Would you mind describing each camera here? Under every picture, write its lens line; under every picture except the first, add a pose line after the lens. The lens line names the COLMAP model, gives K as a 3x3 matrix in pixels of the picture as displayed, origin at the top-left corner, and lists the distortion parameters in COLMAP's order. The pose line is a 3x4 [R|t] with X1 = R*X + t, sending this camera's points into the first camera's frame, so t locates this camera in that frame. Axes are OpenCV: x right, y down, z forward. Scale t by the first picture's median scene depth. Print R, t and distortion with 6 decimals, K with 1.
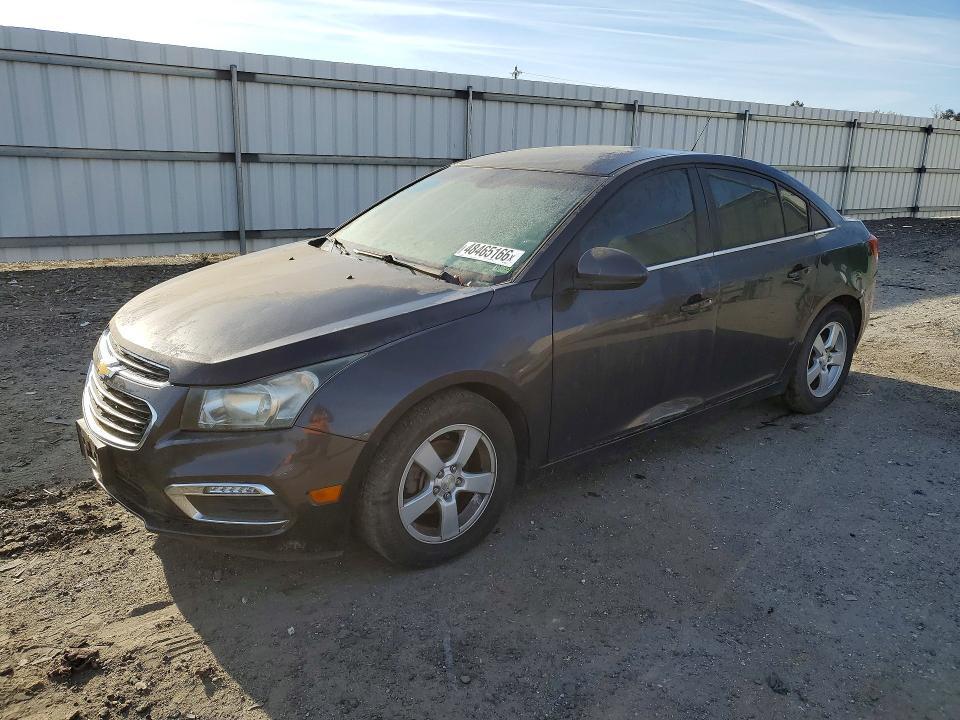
lens RADIAL K [[761.7, 0, 480.0], [0, 761.7, 360.0], [0, 0, 1]] dist [0.020554, 0.003172]
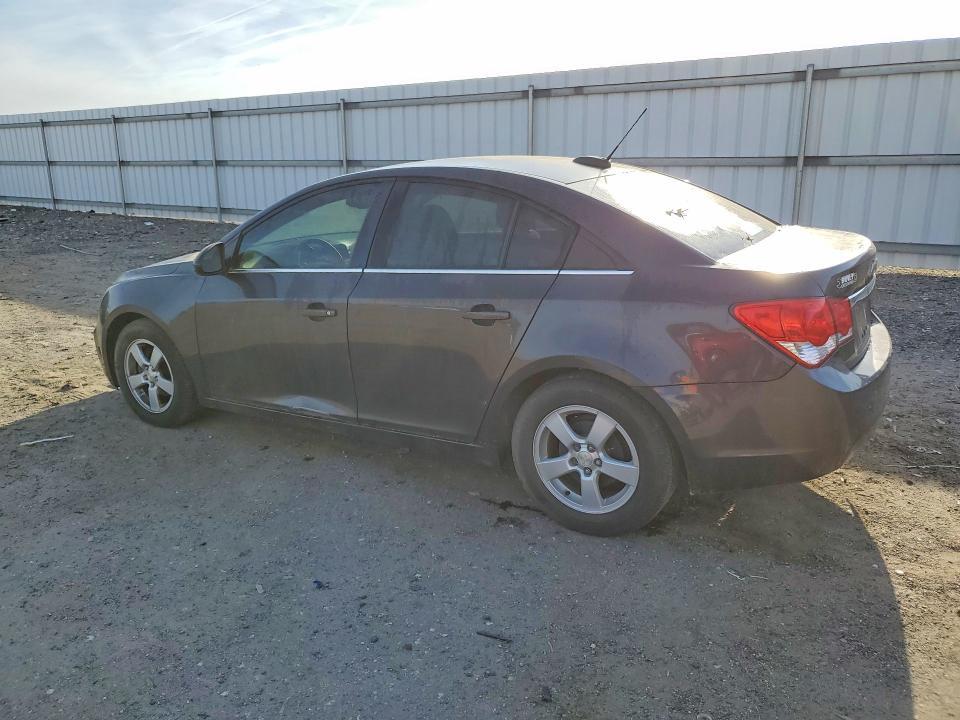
lens RADIAL K [[732.0, 0, 475.8], [0, 732.0, 374.6], [0, 0, 1]] dist [0.020444, -0.008271]
pose [[0.330552, 0.242433, -0.912119, 1.139319], [-0.227401, 0.958431, 0.172333, -0.180375], [0.915983, 0.150452, 0.371941, 0.784280]]
